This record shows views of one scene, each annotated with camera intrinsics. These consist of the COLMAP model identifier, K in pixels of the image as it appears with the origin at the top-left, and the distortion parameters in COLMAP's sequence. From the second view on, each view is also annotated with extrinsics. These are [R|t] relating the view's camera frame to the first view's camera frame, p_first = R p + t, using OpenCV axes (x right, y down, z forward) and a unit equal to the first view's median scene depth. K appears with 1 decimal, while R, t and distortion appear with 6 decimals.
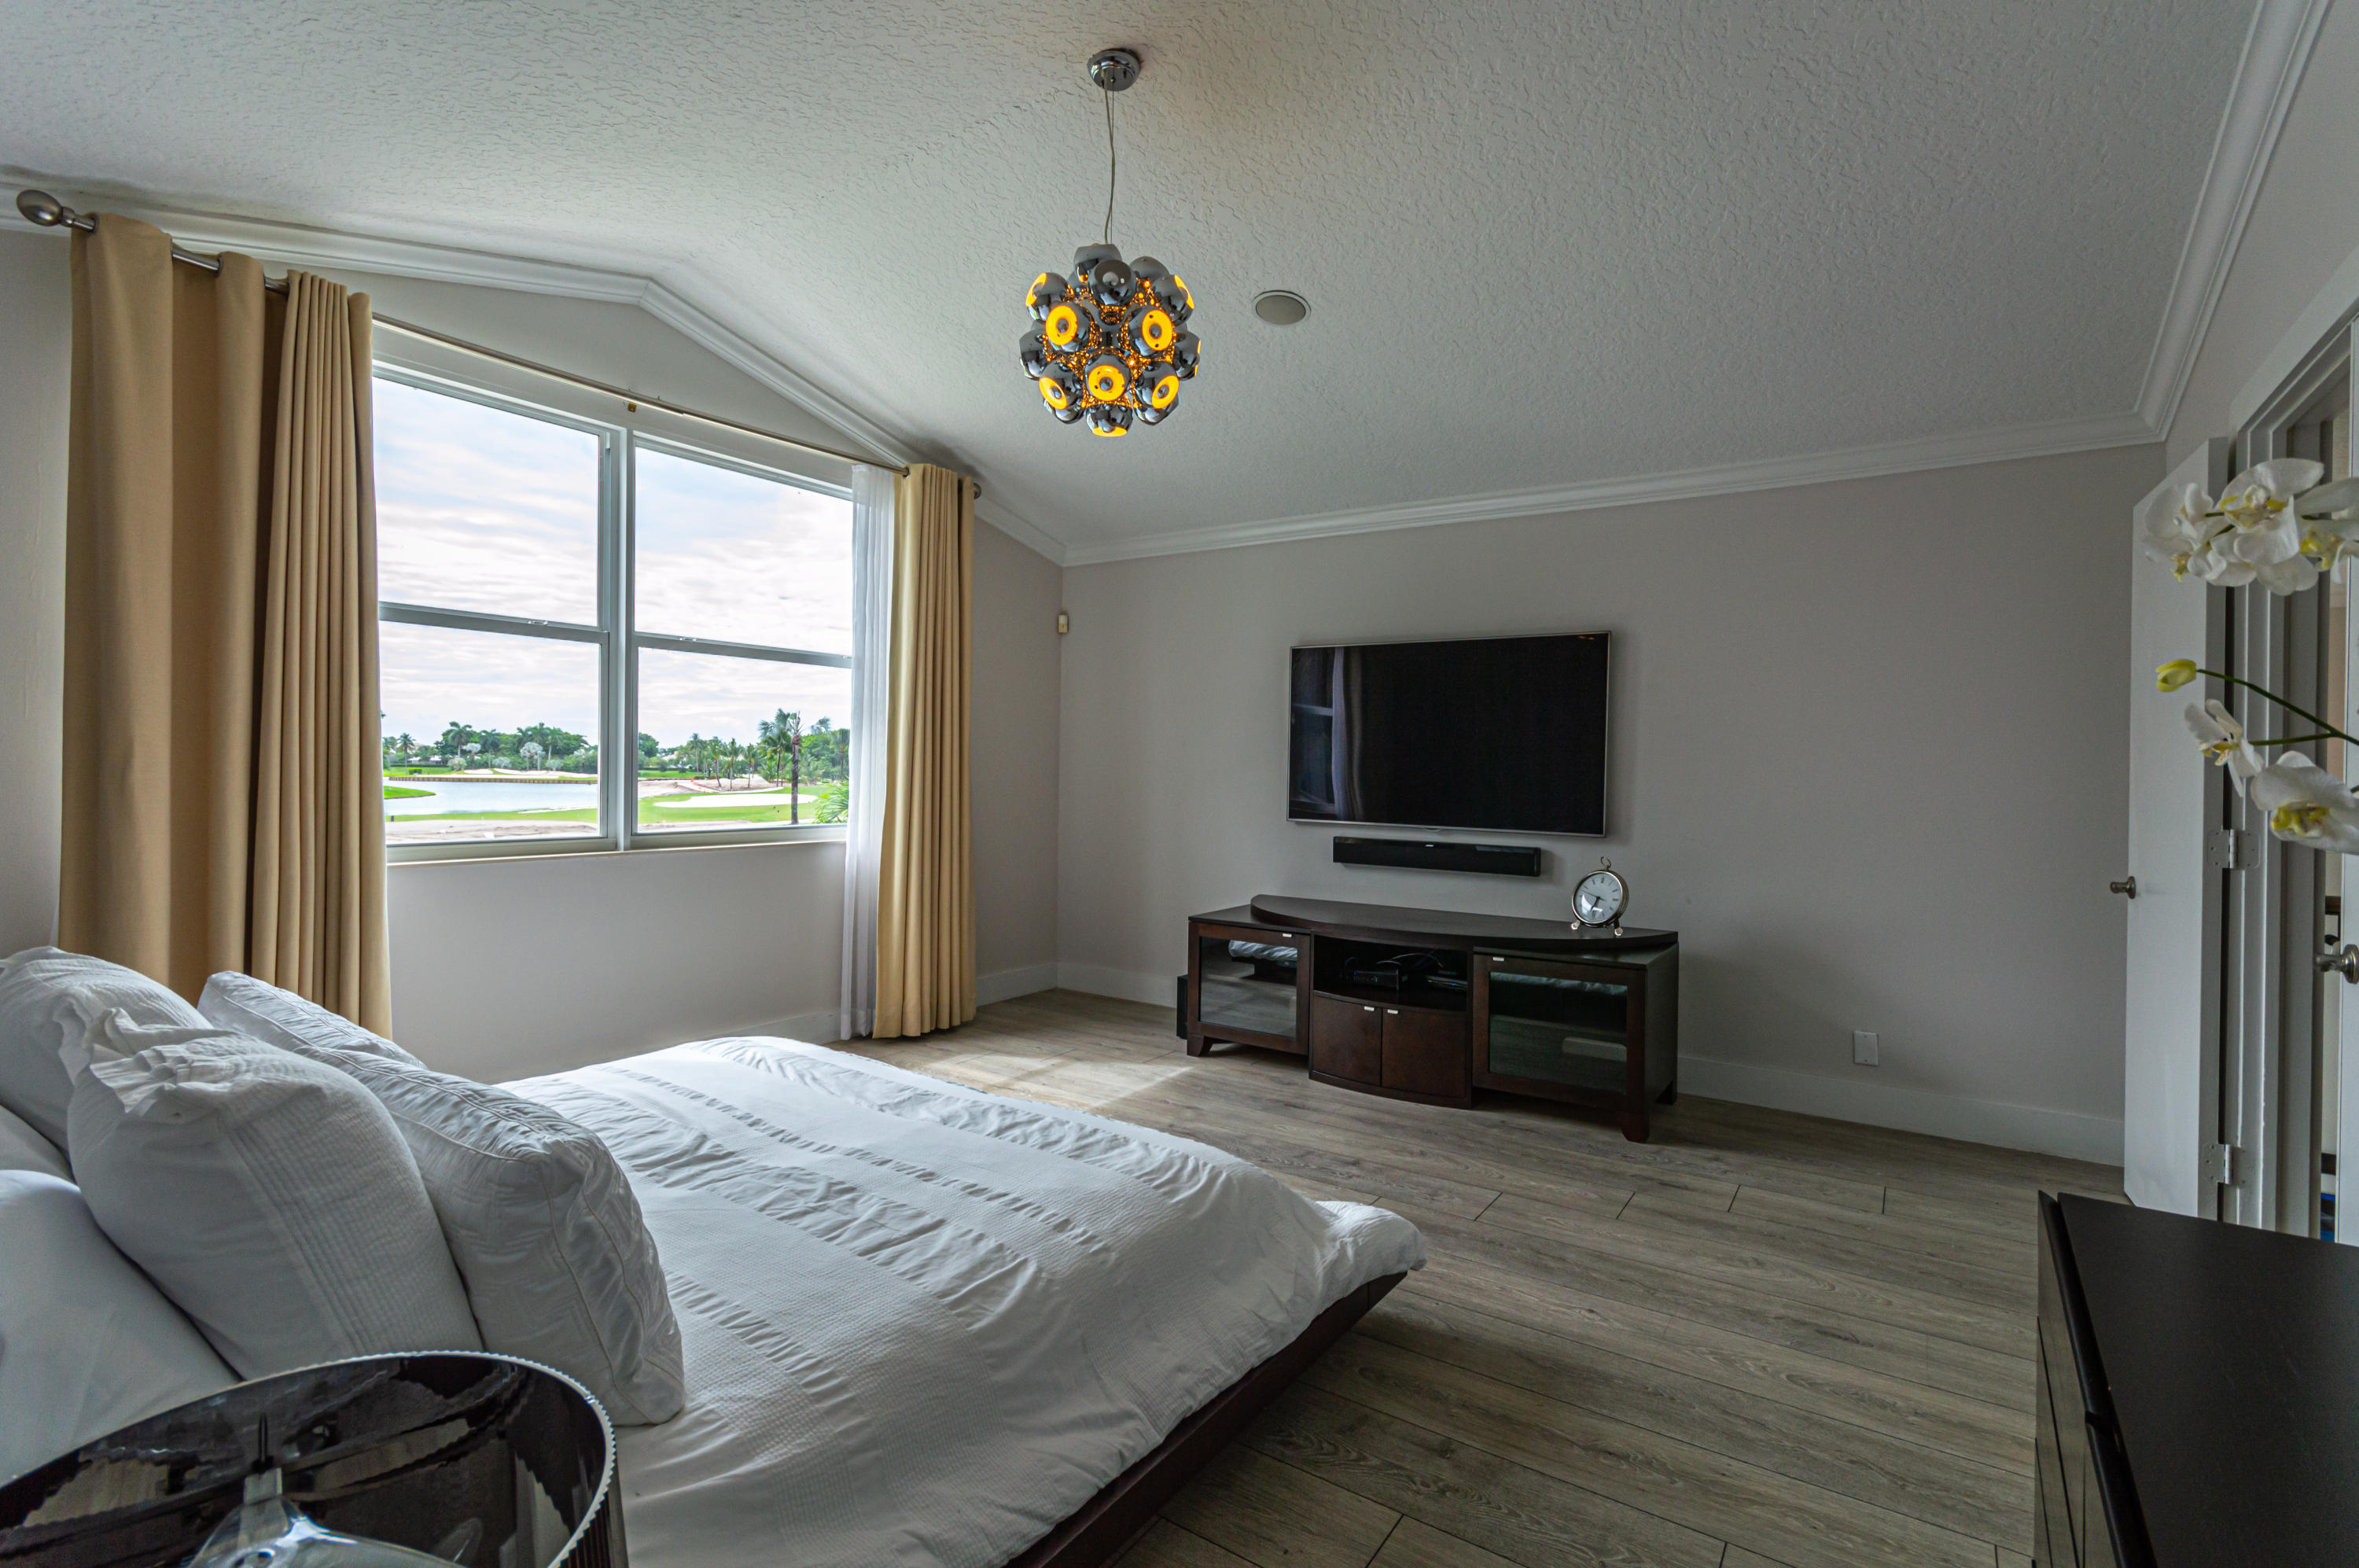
lens RADIAL K [[1076.9, 0, 1170.4], [0, 1076.9, 777.2], [0, 0, 1]] dist [0.002297, 0.000729]
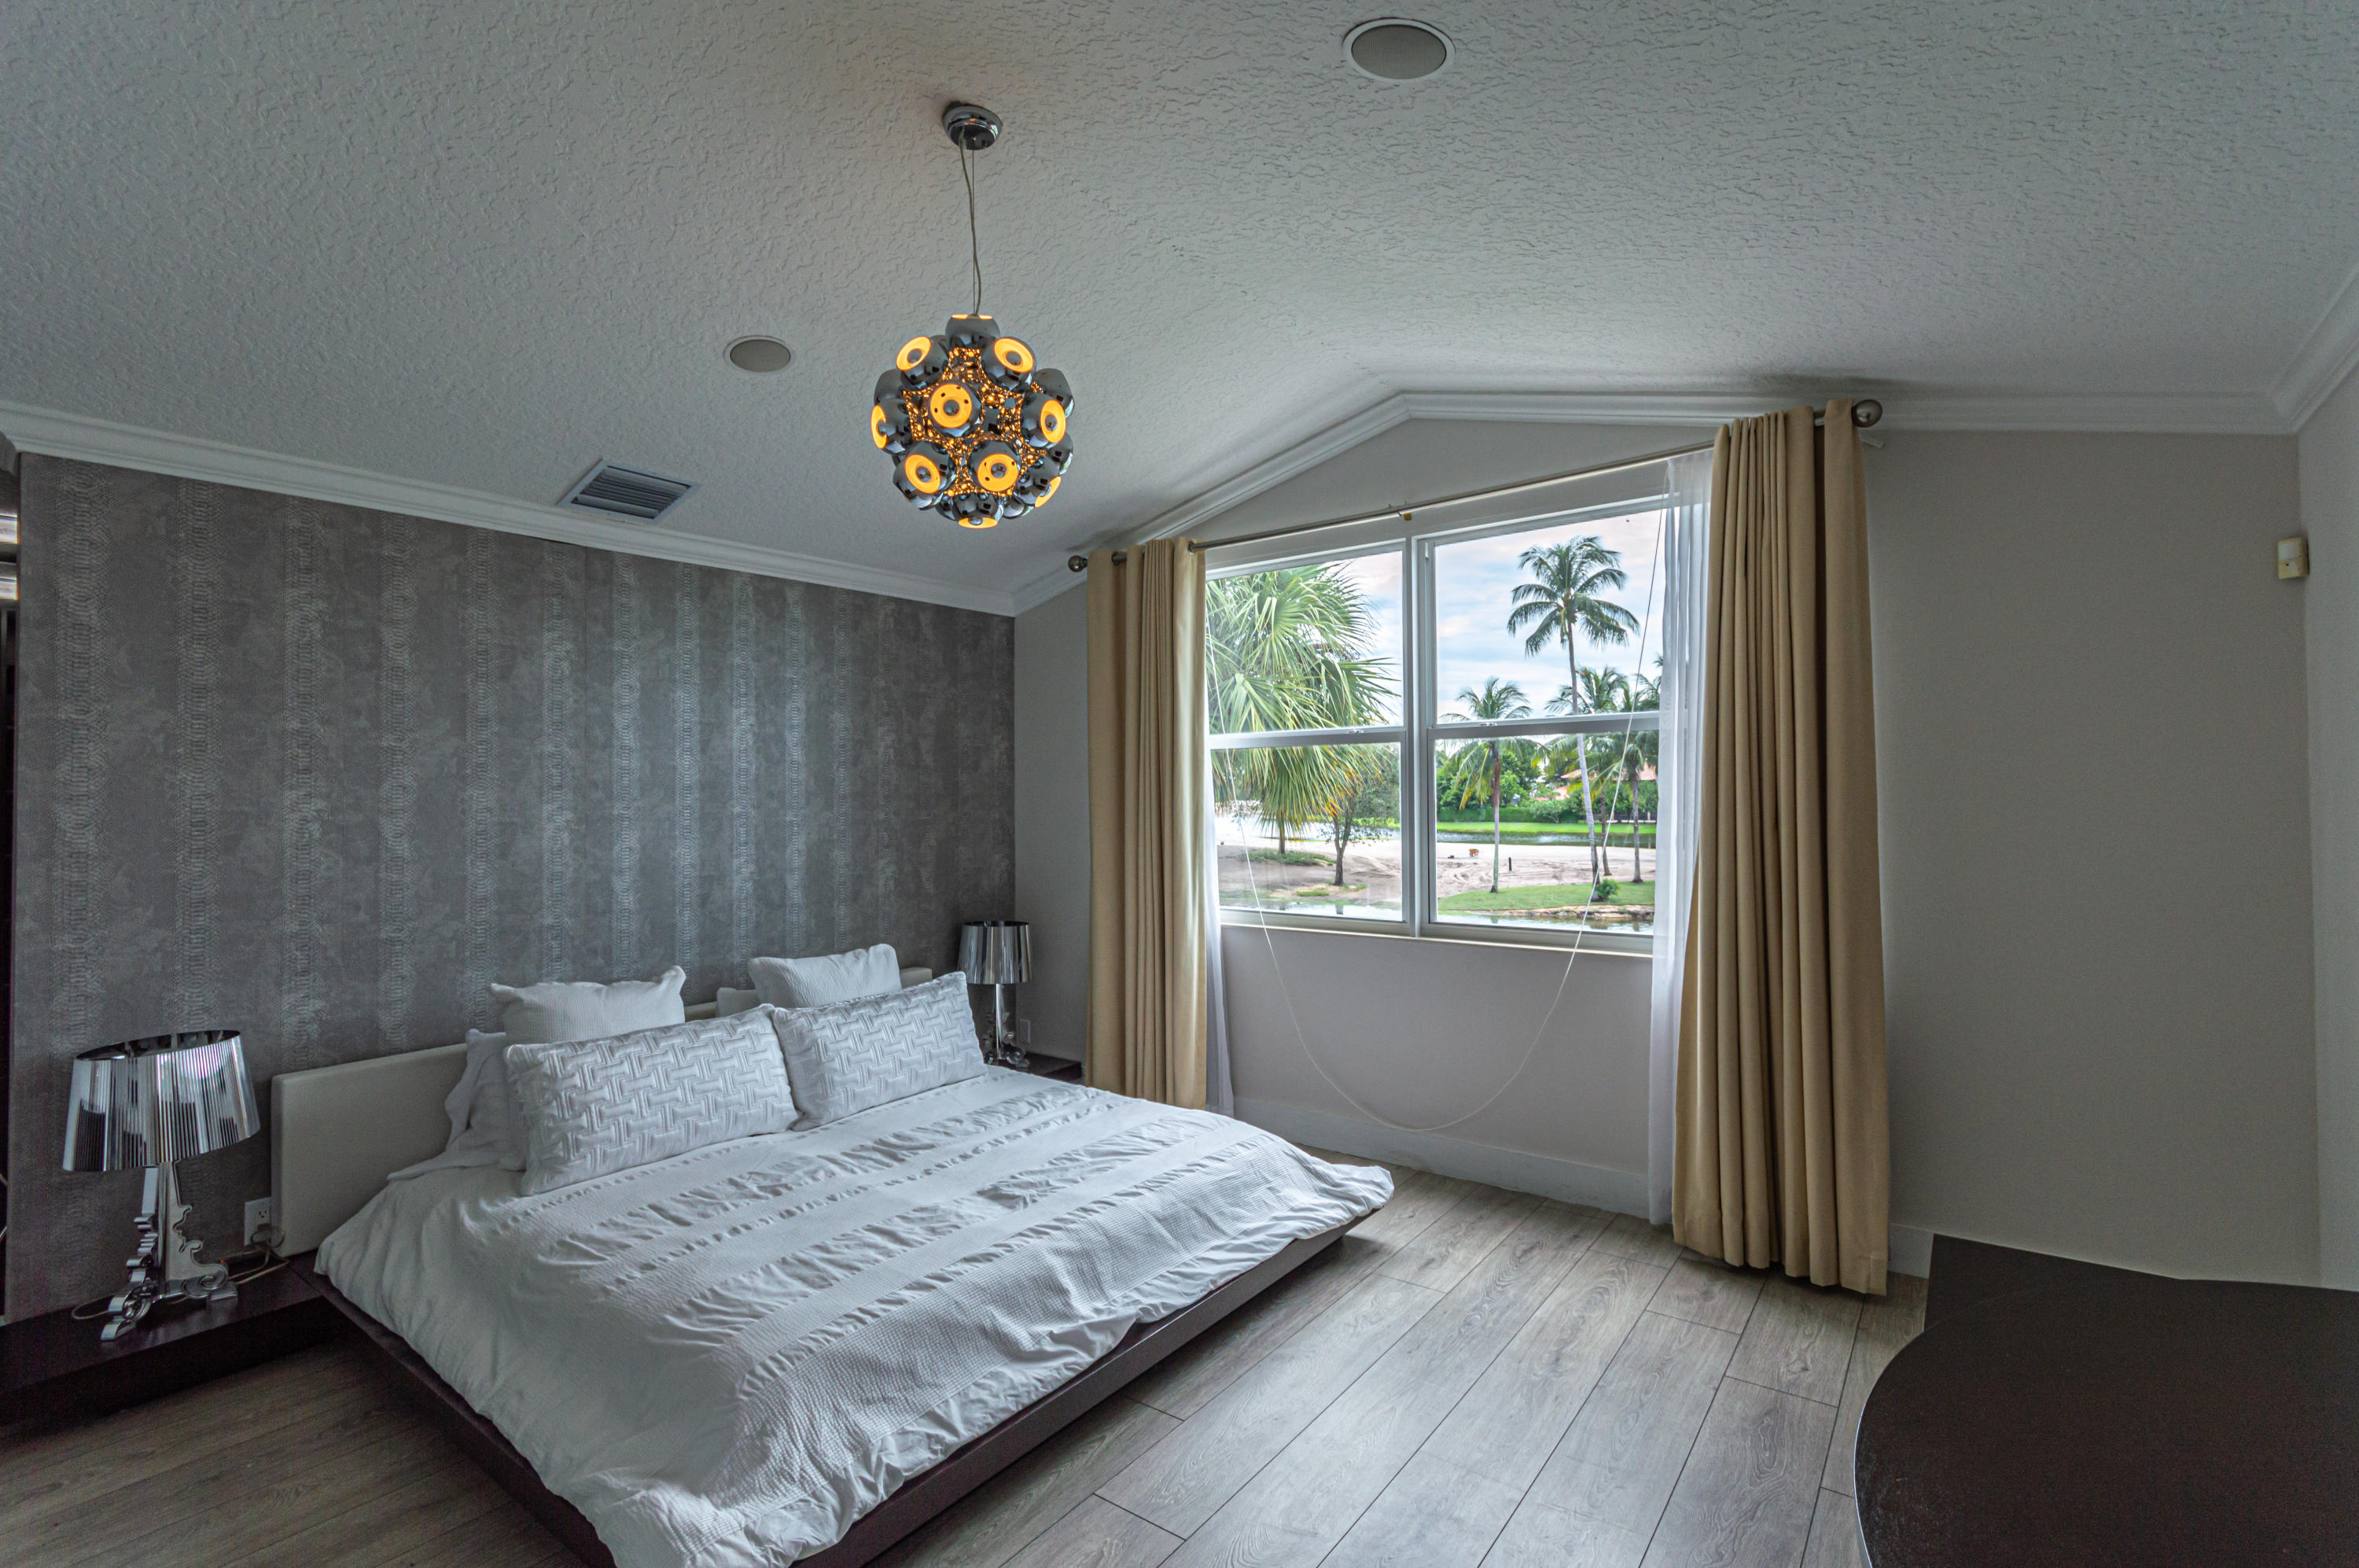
lens RADIAL K [[1076.9, 0, 1170.4], [0, 1076.9, 777.2], [0, 0, 1]] dist [0.002297, 0.000729]
pose [[-0.043059, -0.032161, -0.998555, 0.529790], [0.003491, 0.999471, -0.032341, -0.051107], [0.999066, -0.004878, -0.042924, 0.770873]]
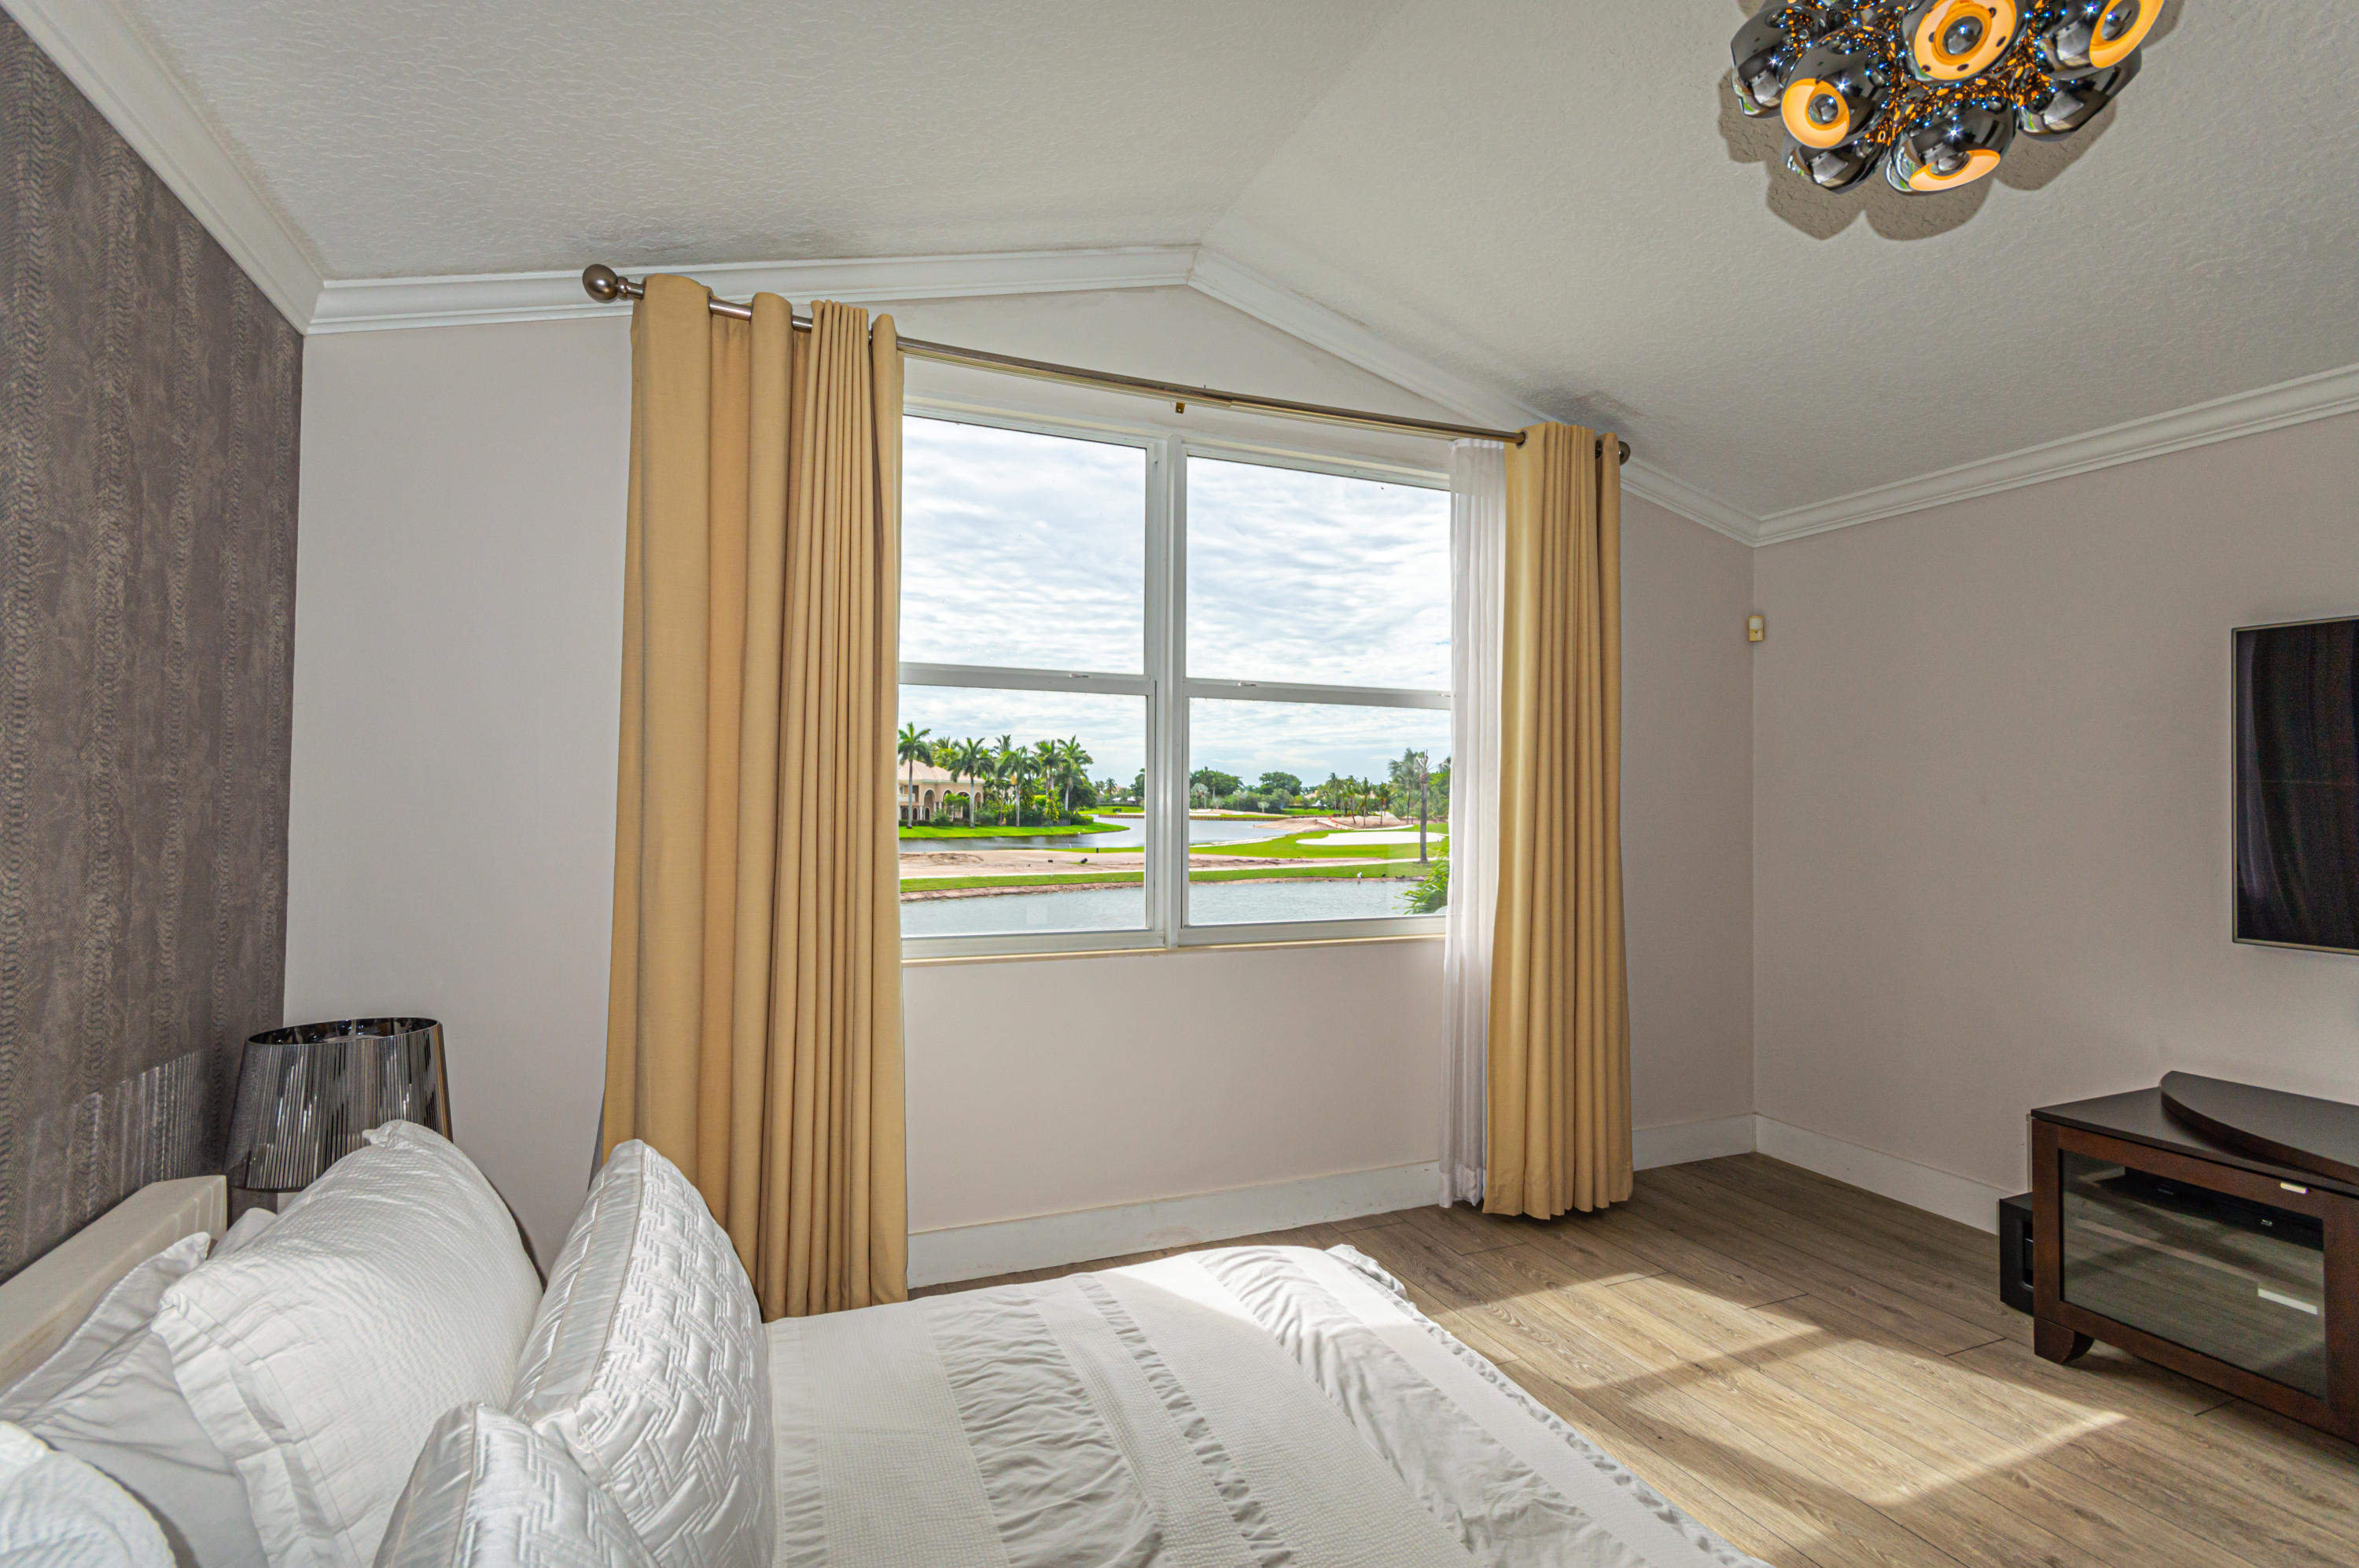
lens RADIAL K [[1091.6, 0, 1165.7], [0, 1091.6, 778.5], [0, 0, 1]] dist [0.002117, 0.000959]
pose [[0.842934, -0.017322, -0.537738, -0.060509], [-0.000246, 0.999469, -0.032582, -0.030502], [0.538017, 0.027596, 0.842482, 0.281826]]
